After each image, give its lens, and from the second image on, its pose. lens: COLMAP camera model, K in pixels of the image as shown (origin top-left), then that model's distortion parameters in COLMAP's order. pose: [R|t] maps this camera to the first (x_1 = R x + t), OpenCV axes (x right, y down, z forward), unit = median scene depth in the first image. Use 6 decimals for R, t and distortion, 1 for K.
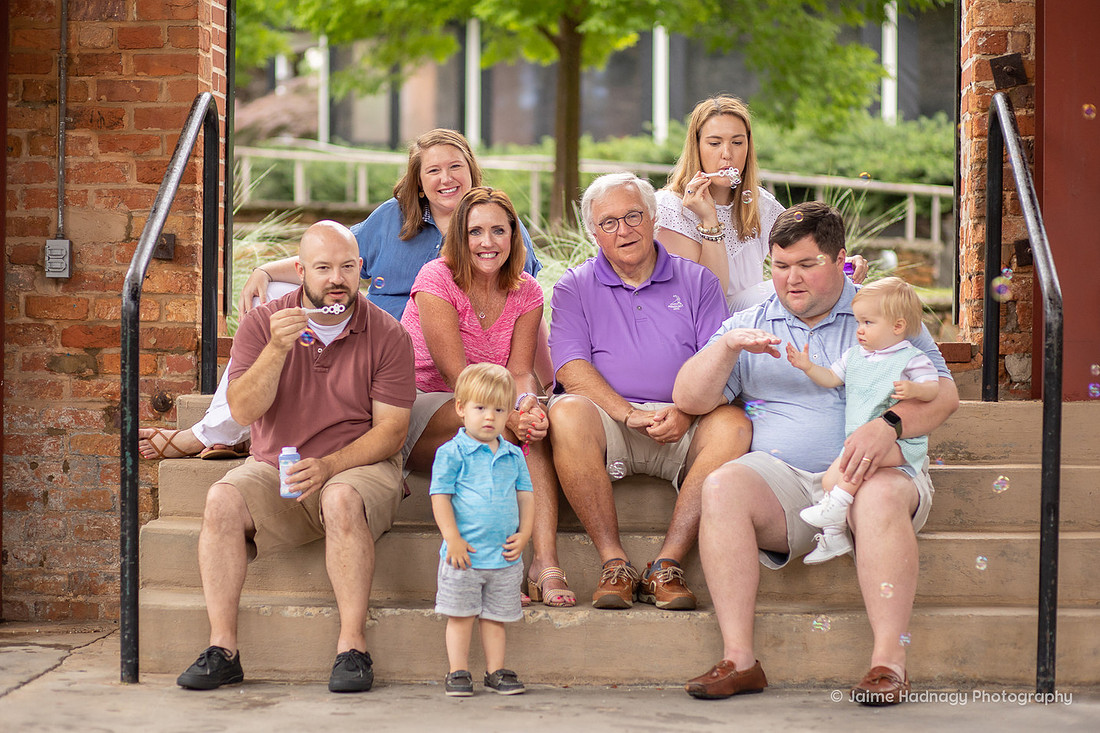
lens RADIAL K [[2720.3, 0, 550.0], [0, 2720.3, 366.5], [0, 0, 1]] dist [-0.040904, -0.854232]
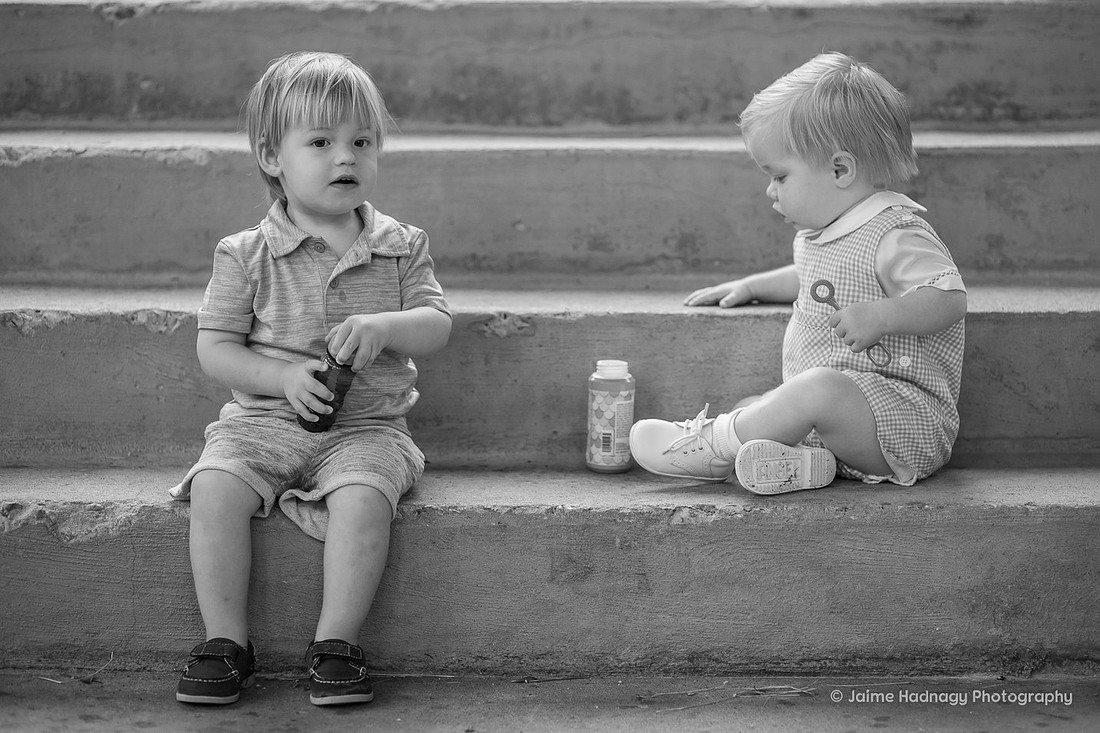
lens RADIAL K [[2720.3, 0, 550.0], [0, 2720.3, 366.5], [0, 0, 1]] dist [-0.040904, -0.854232]
pose [[0.999898, -0.013813, 0.003576, 0.077041], [0.013141, 0.989143, 0.146366, 0.006758], [-0.005559, -0.146304, 0.989224, 0.573765]]
